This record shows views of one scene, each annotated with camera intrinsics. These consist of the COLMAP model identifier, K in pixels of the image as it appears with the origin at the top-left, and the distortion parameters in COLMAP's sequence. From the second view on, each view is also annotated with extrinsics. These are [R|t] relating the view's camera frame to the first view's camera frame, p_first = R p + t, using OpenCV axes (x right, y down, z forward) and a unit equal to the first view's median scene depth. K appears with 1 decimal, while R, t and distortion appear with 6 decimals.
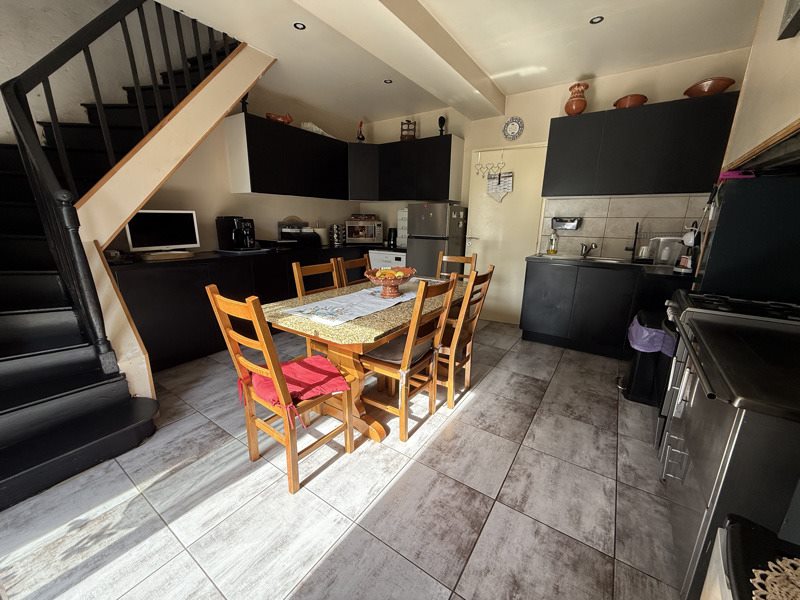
lens RADIAL K [[317.1, 0, 397.8], [0, 317.1, 301.1], [0, 0, 1]] dist [-0.001451, -0.000096]
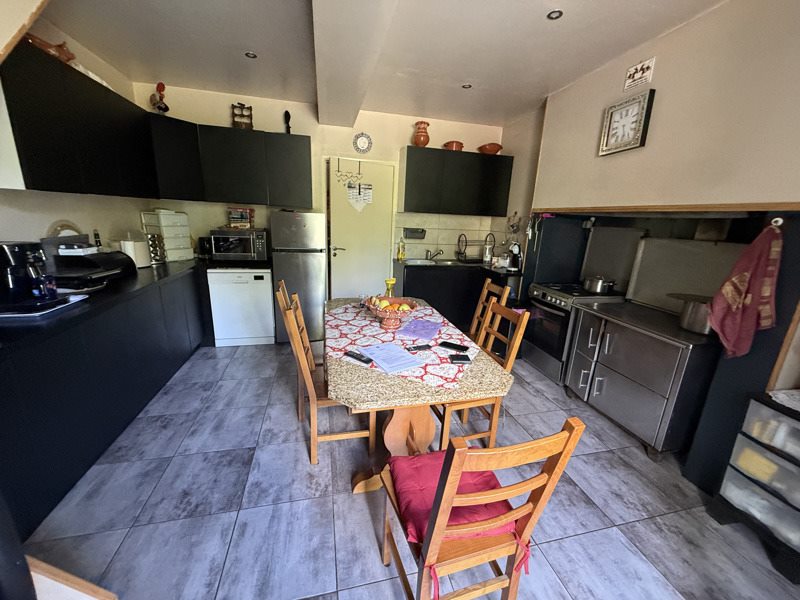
lens RADIAL K [[317.1, 0, 397.8], [0, 317.1, 301.1], [0, 0, 1]] dist [-0.001451, -0.000096]
pose [[0.672843, -0.178162, 0.718011, -0.403360], [0.156175, 0.982902, 0.097539, -0.110822], [-0.723112, 0.046506, 0.689163, 0.211910]]
